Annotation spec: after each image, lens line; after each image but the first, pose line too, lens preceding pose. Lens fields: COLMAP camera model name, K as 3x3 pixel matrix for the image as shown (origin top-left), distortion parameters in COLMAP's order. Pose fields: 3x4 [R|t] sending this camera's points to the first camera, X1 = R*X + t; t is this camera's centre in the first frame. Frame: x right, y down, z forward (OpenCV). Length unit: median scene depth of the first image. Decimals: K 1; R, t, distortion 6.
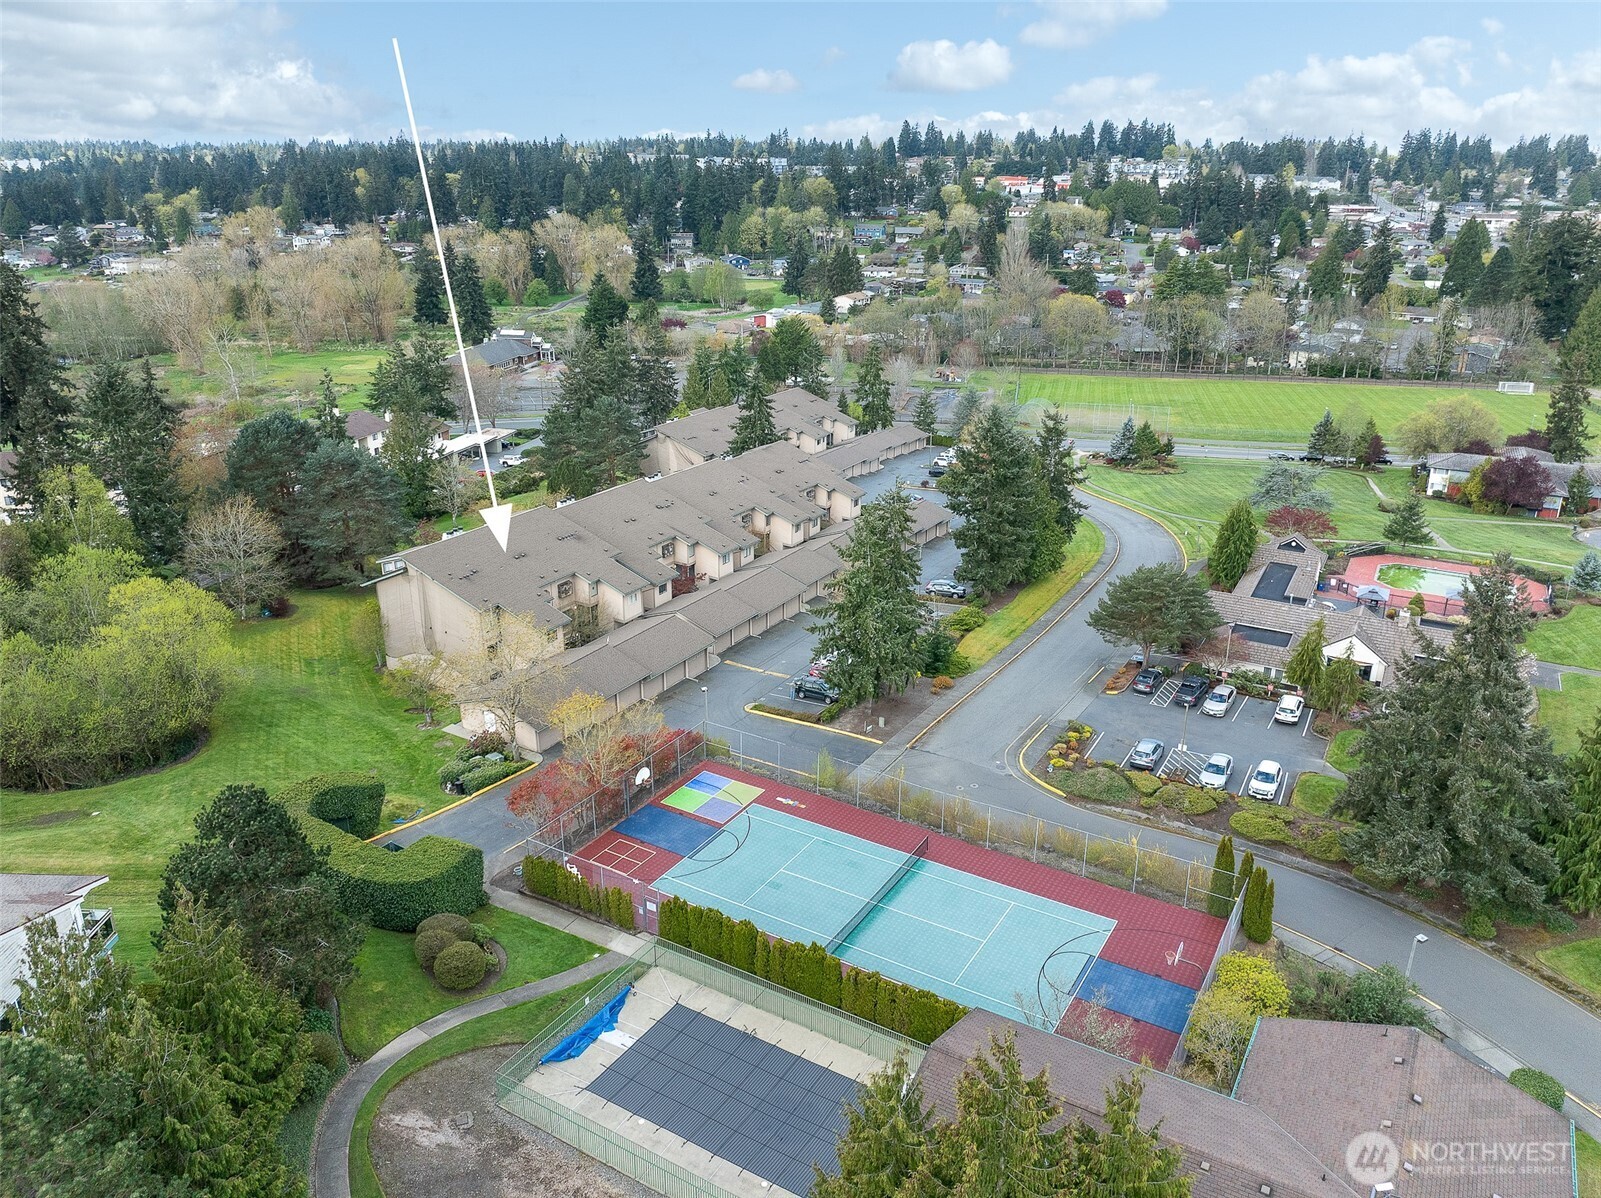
lens RADIAL K [[1126.2, 0, 800.5], [0, 1126.2, 599.0], [0, 0, 1]] dist [-0.003673, -0.000750]
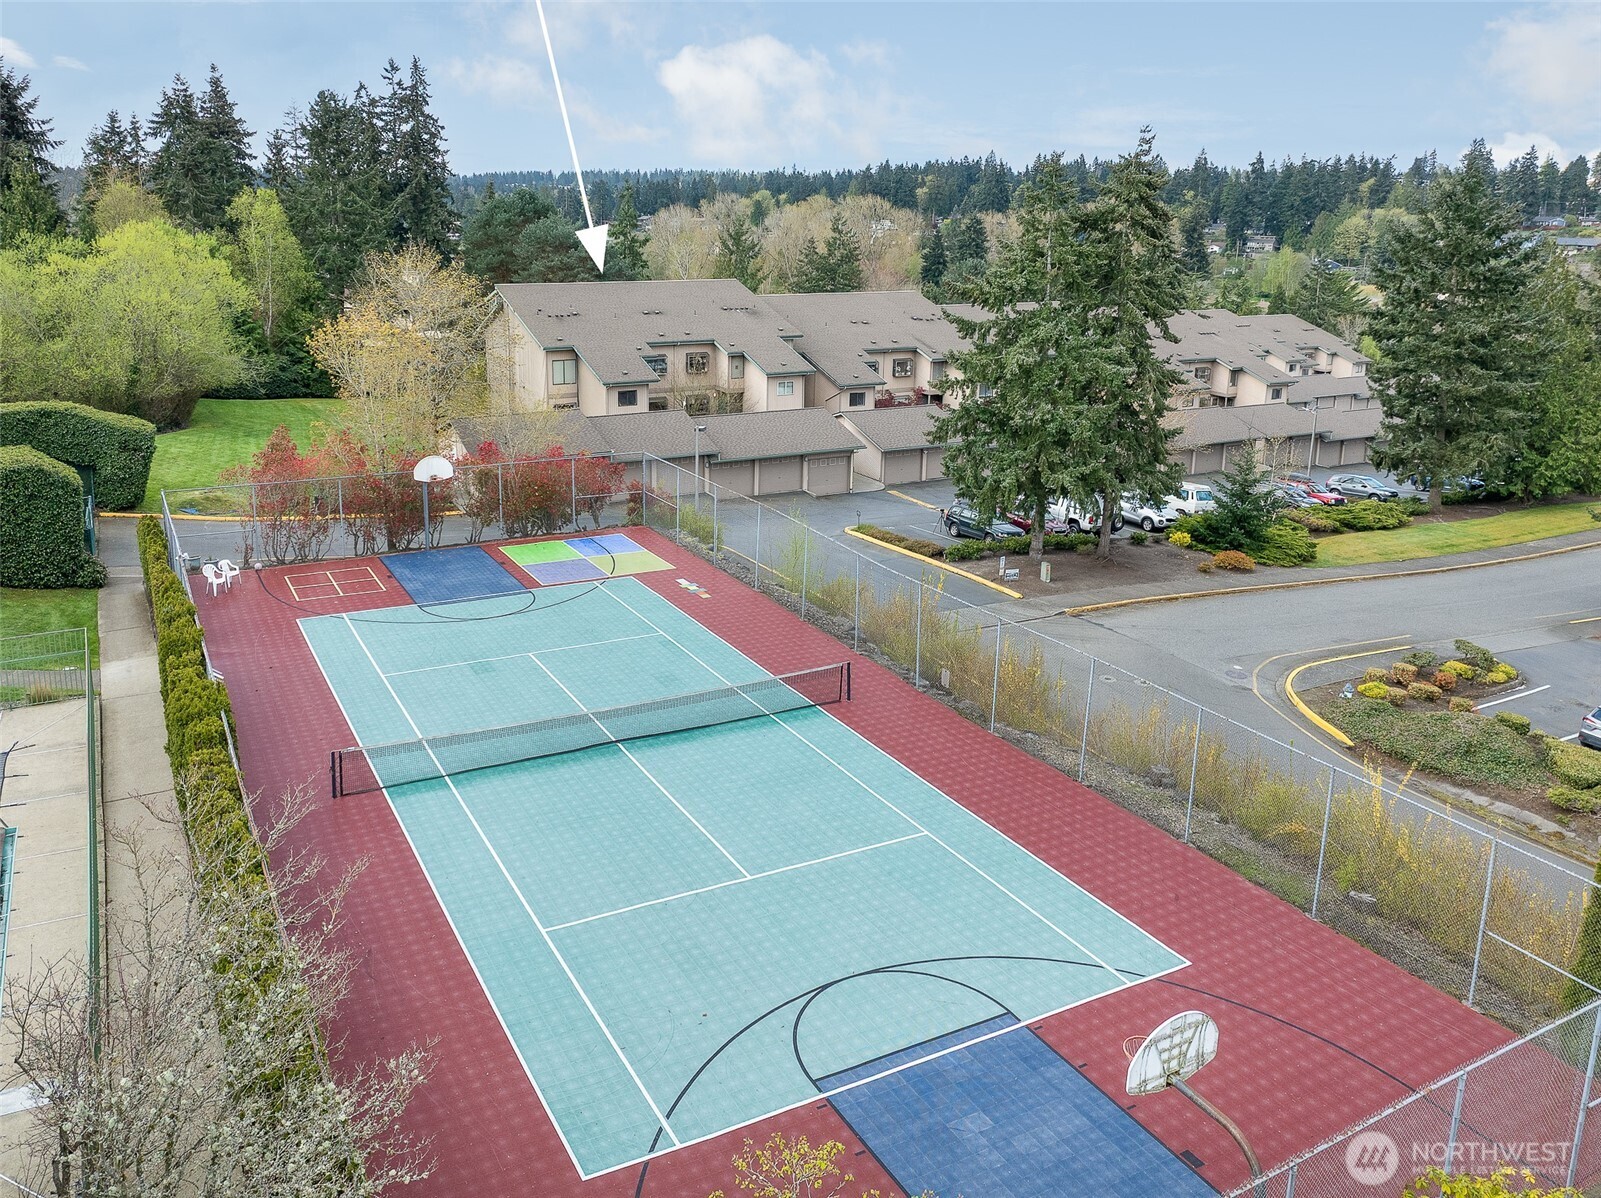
lens RADIAL K [[1115.7, 0, 798.8], [0, 1115.7, 537.4], [0, 0, 1]] dist [-0.032642, -0.000768]
pose [[0.846630, 0.117921, -0.518954, 0.203623], [-0.185887, 0.979248, -0.080747, 0.130574], [0.498662, 0.164830, 0.850980, 0.400775]]
